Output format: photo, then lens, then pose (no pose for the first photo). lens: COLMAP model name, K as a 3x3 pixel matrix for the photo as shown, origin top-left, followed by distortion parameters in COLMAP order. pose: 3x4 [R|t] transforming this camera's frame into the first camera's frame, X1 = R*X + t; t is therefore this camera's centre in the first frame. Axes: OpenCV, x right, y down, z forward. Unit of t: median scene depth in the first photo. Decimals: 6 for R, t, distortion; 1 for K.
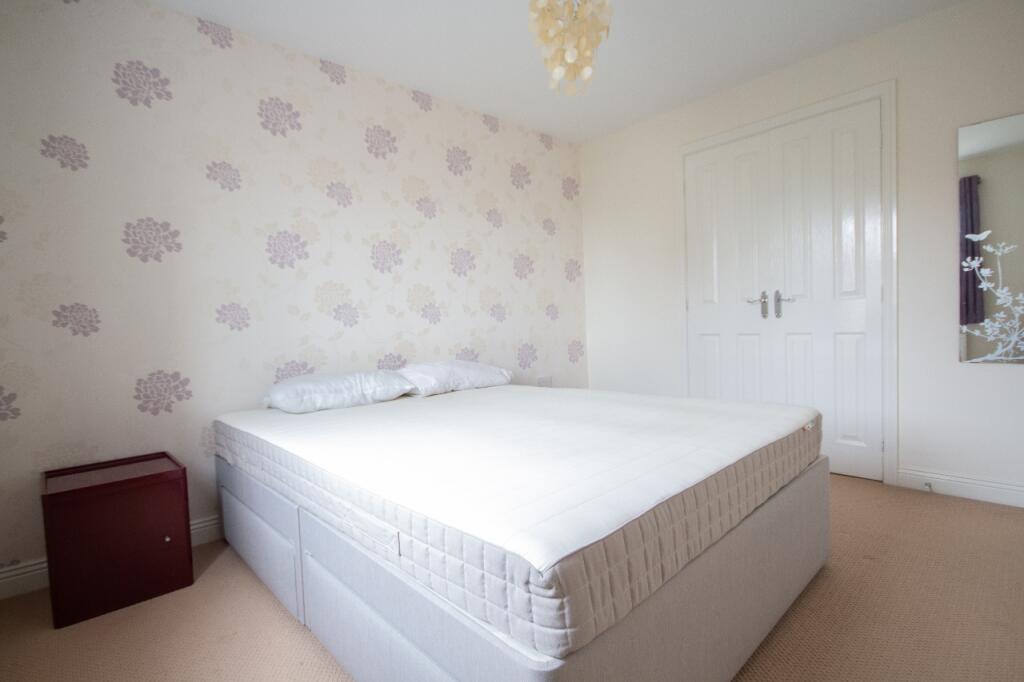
lens RADIAL K [[477.0, 0, 527.9], [0, 477.0, 340.1], [0, 0, 1]] dist [-0.001735, -0.000471]
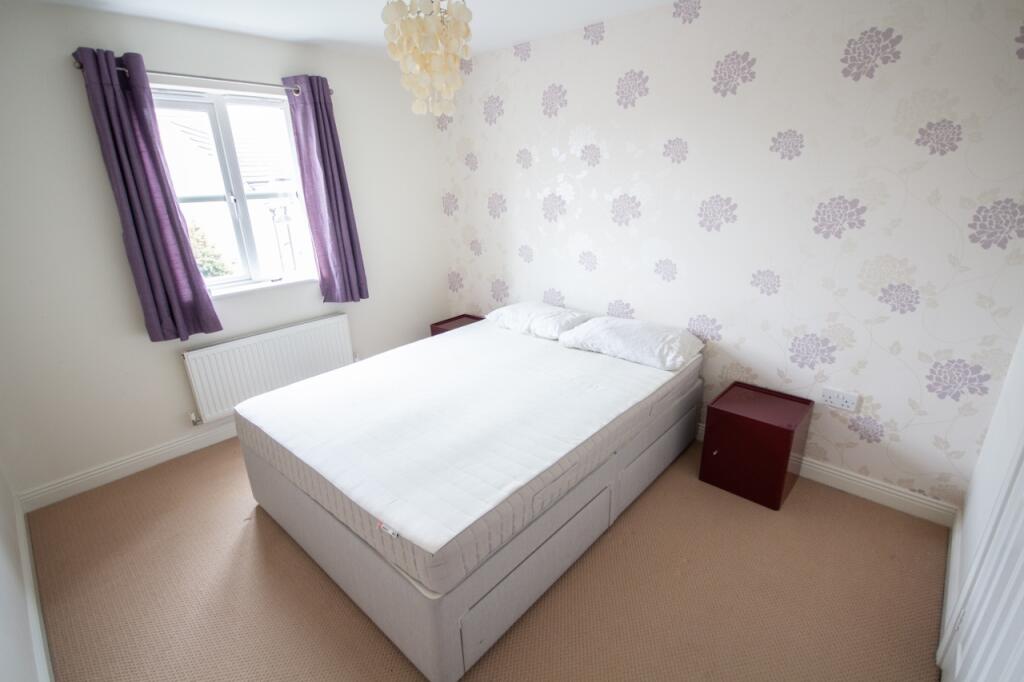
lens RADIAL K [[477.0, 0, 527.9], [0, 477.0, 340.1], [0, 0, 1]] dist [-0.001735, -0.000471]
pose [[0.070371, 0.368066, -0.927133, 0.265374], [-0.012468, 0.929689, 0.368134, -0.019112], [0.997443, -0.014347, 0.070012, 0.247645]]
